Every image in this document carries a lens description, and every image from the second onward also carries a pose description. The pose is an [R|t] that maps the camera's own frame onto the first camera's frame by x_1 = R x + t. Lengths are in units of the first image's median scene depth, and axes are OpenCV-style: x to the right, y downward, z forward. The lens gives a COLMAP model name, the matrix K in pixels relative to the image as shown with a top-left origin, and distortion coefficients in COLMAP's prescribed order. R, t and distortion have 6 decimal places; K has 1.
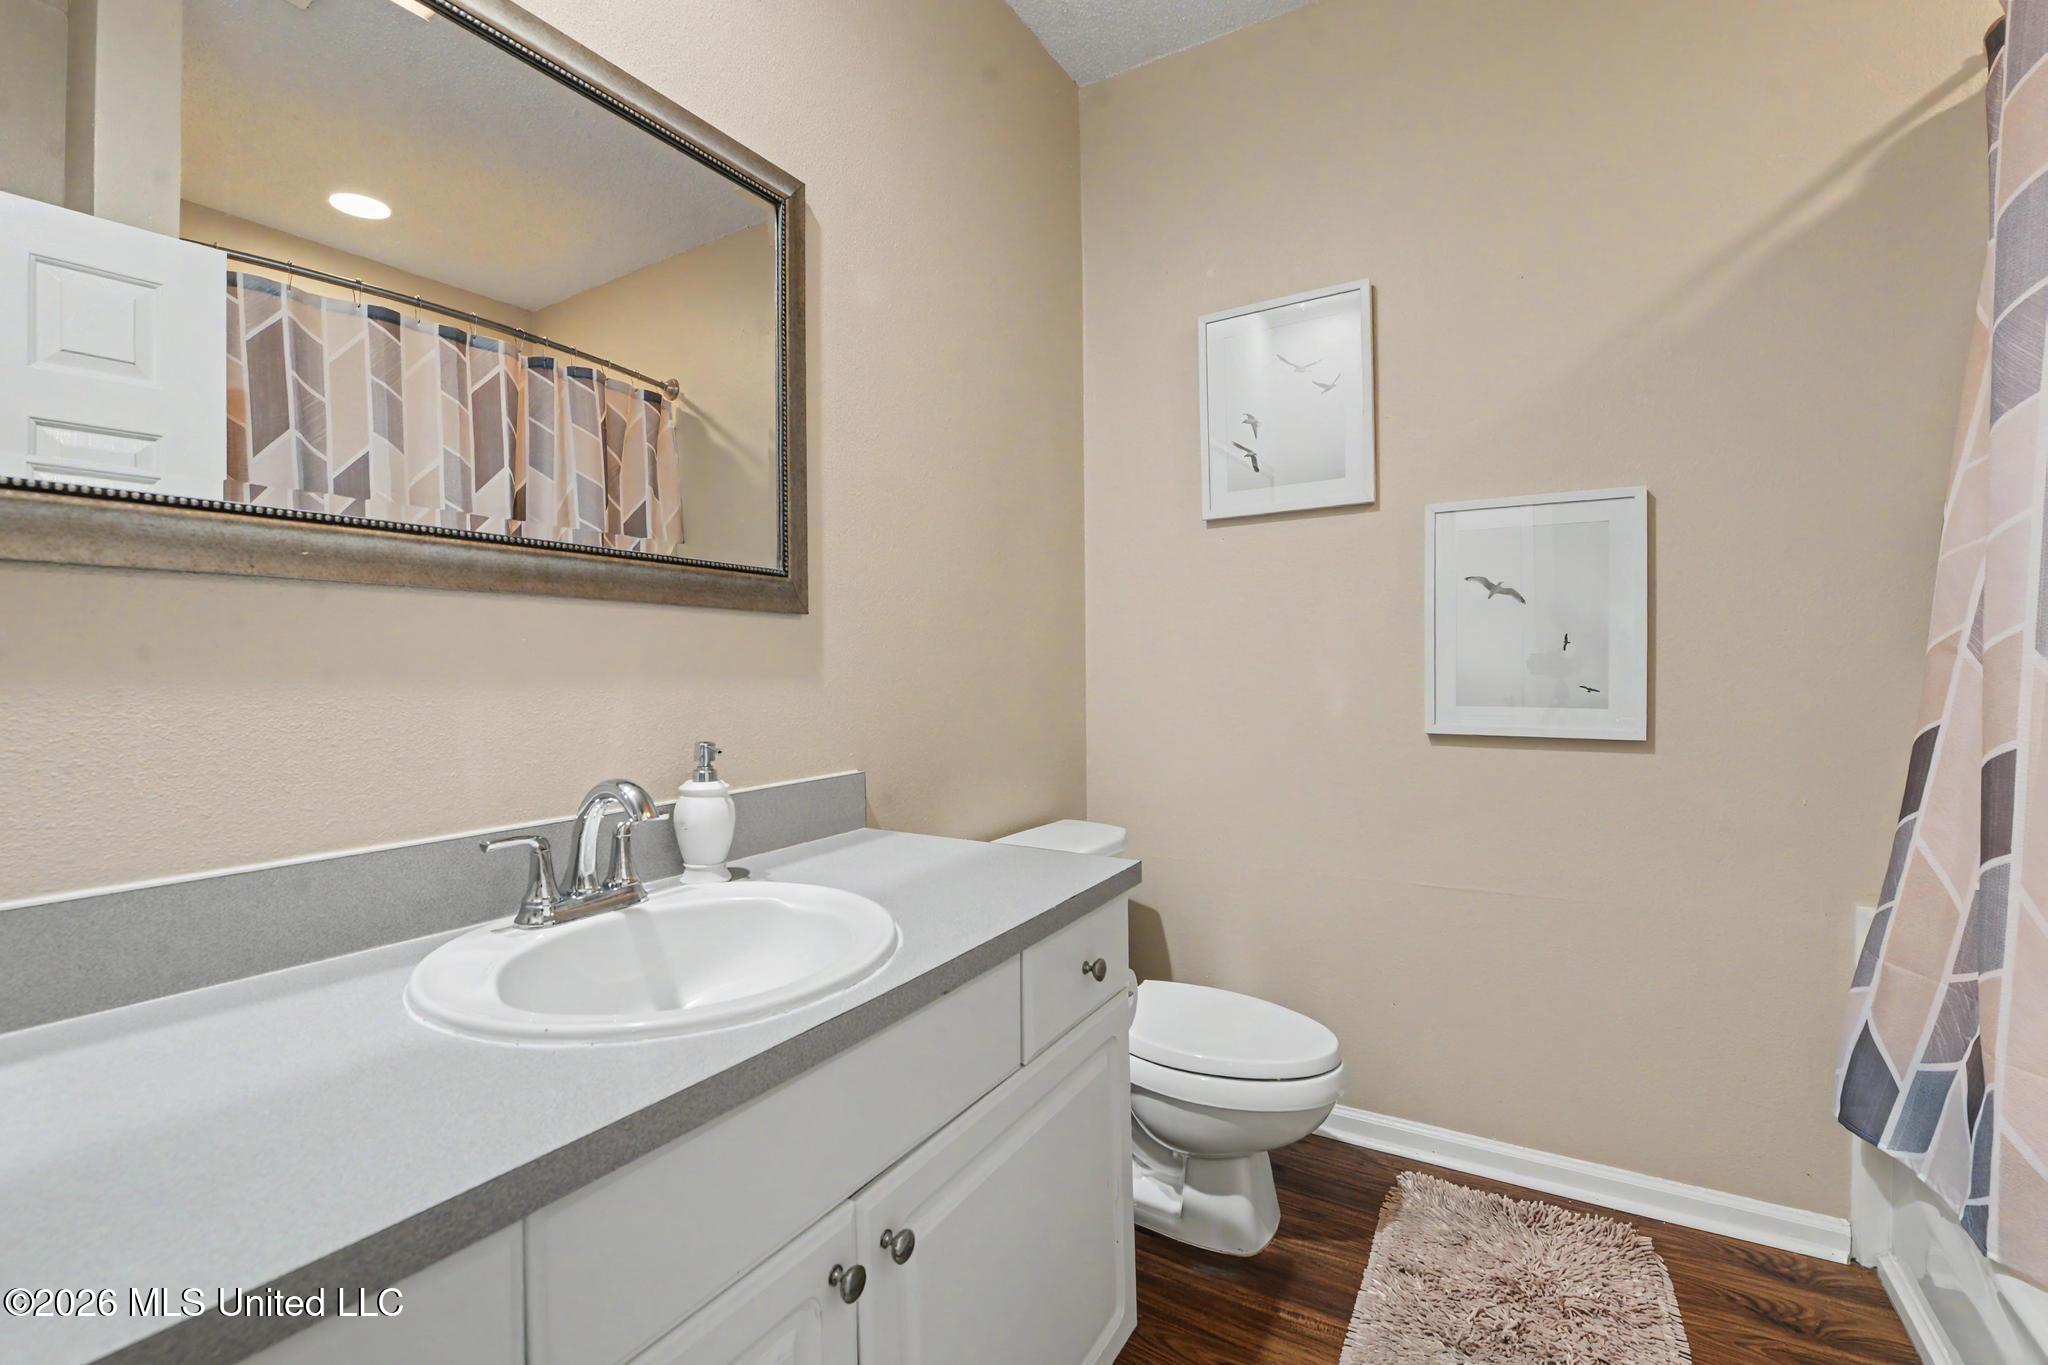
lens RADIAL K [[788.4, 0, 1024.0], [0, 788.4, 682.5], [0, 0, 1]] dist [0.002841, -0.000003]
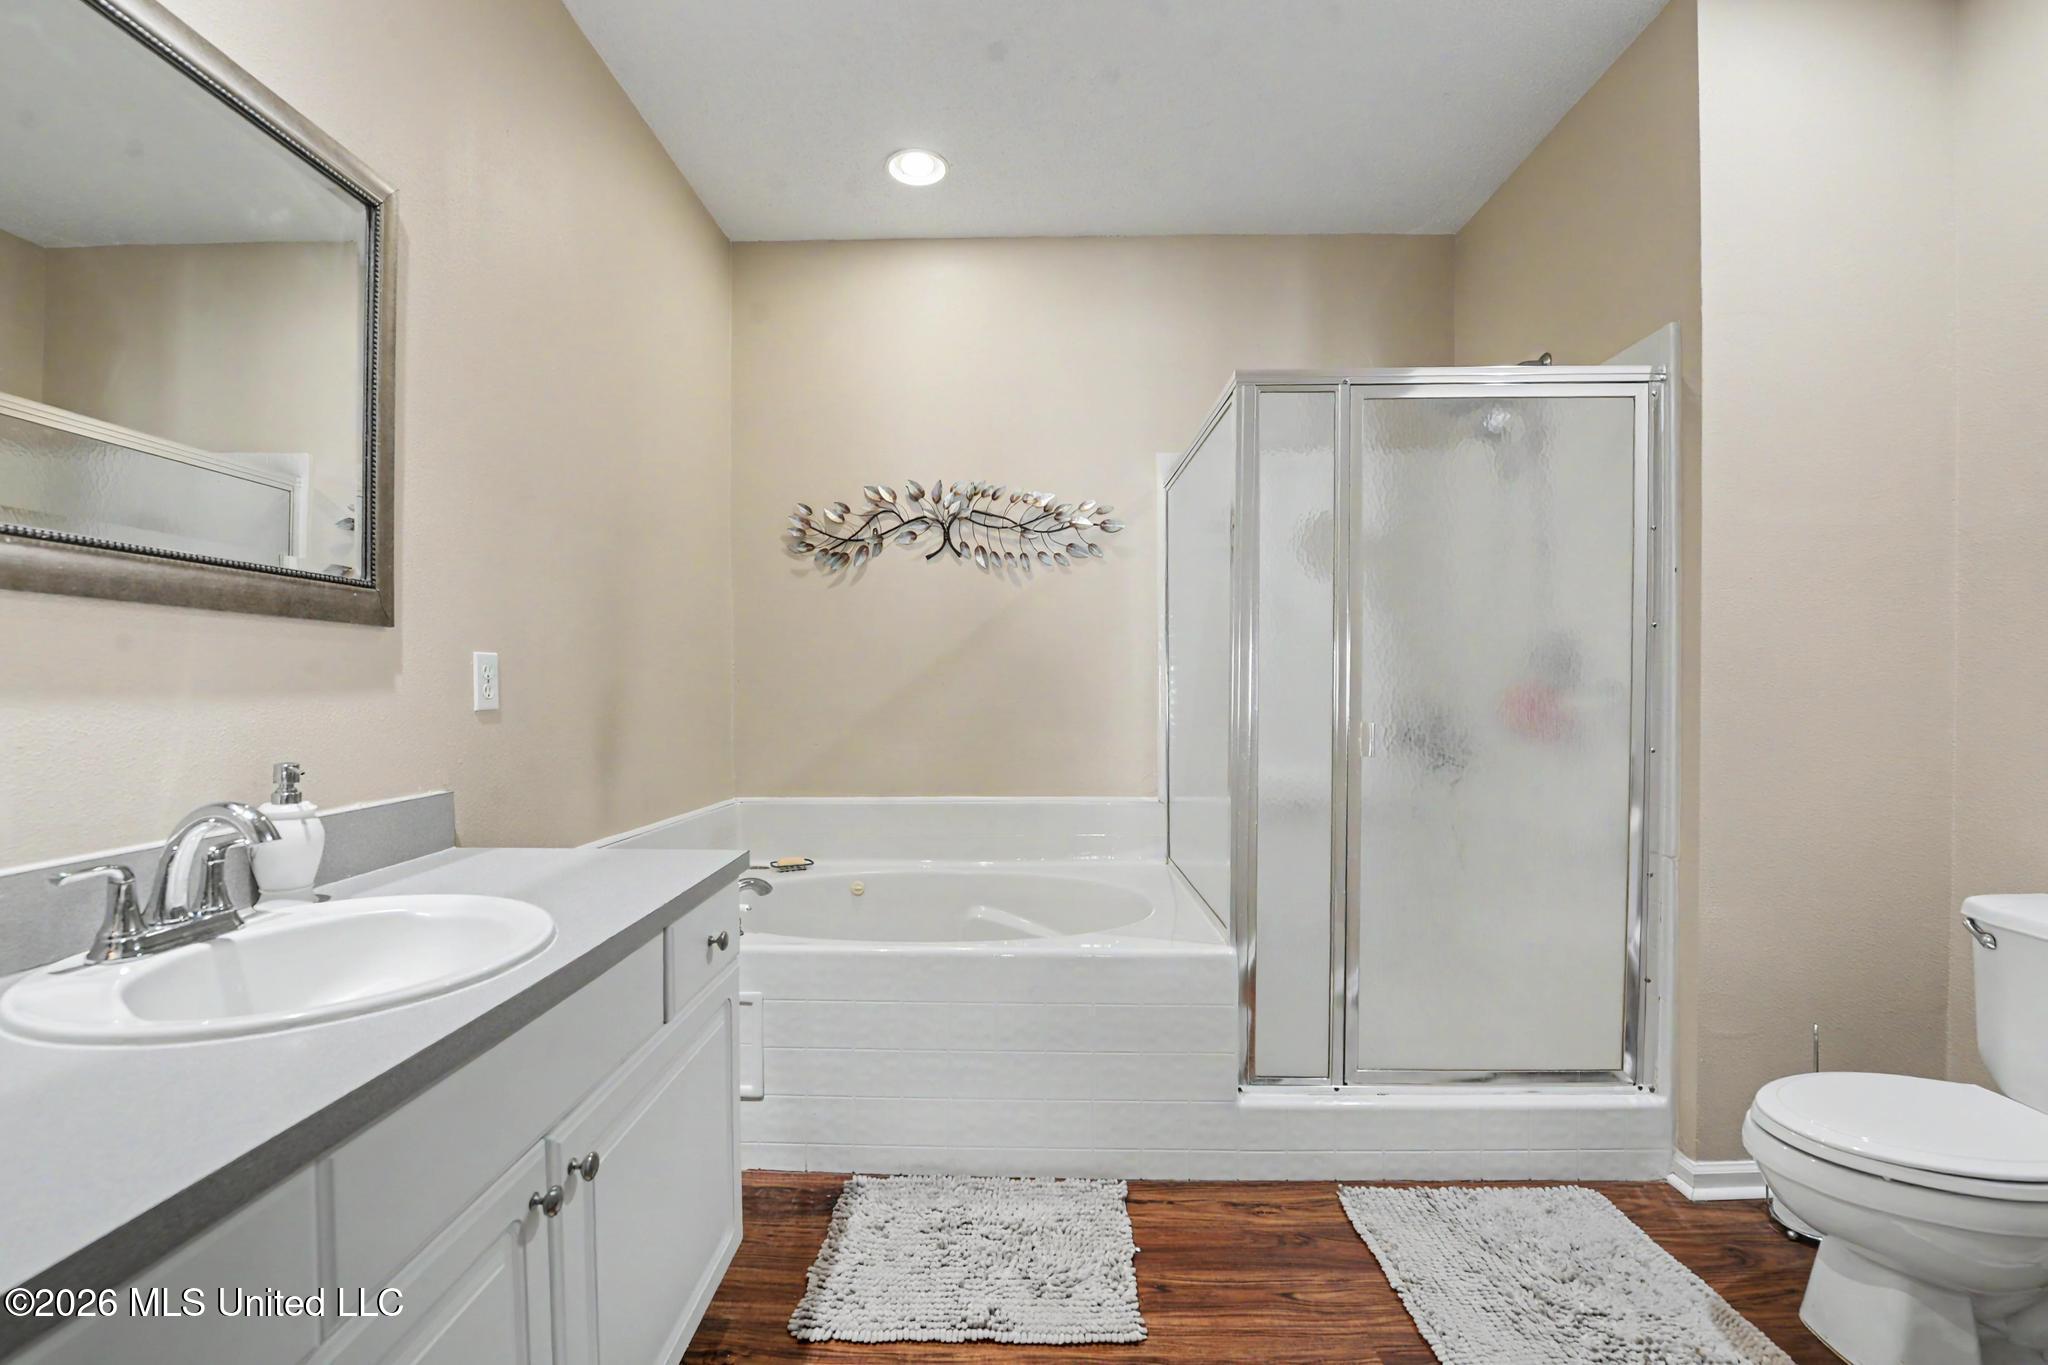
lens RADIAL K [[839.4, 0, 1026.5], [0, 839.4, 672.8], [0, 0, 1]] dist [-0.017788, -0.000380]
pose [[0.826522, 0.020397, 0.562534, -0.267688], [-0.000585, 0.999374, -0.035377, 0.004293], [-0.562904, 0.028911, 0.826017, -0.357913]]
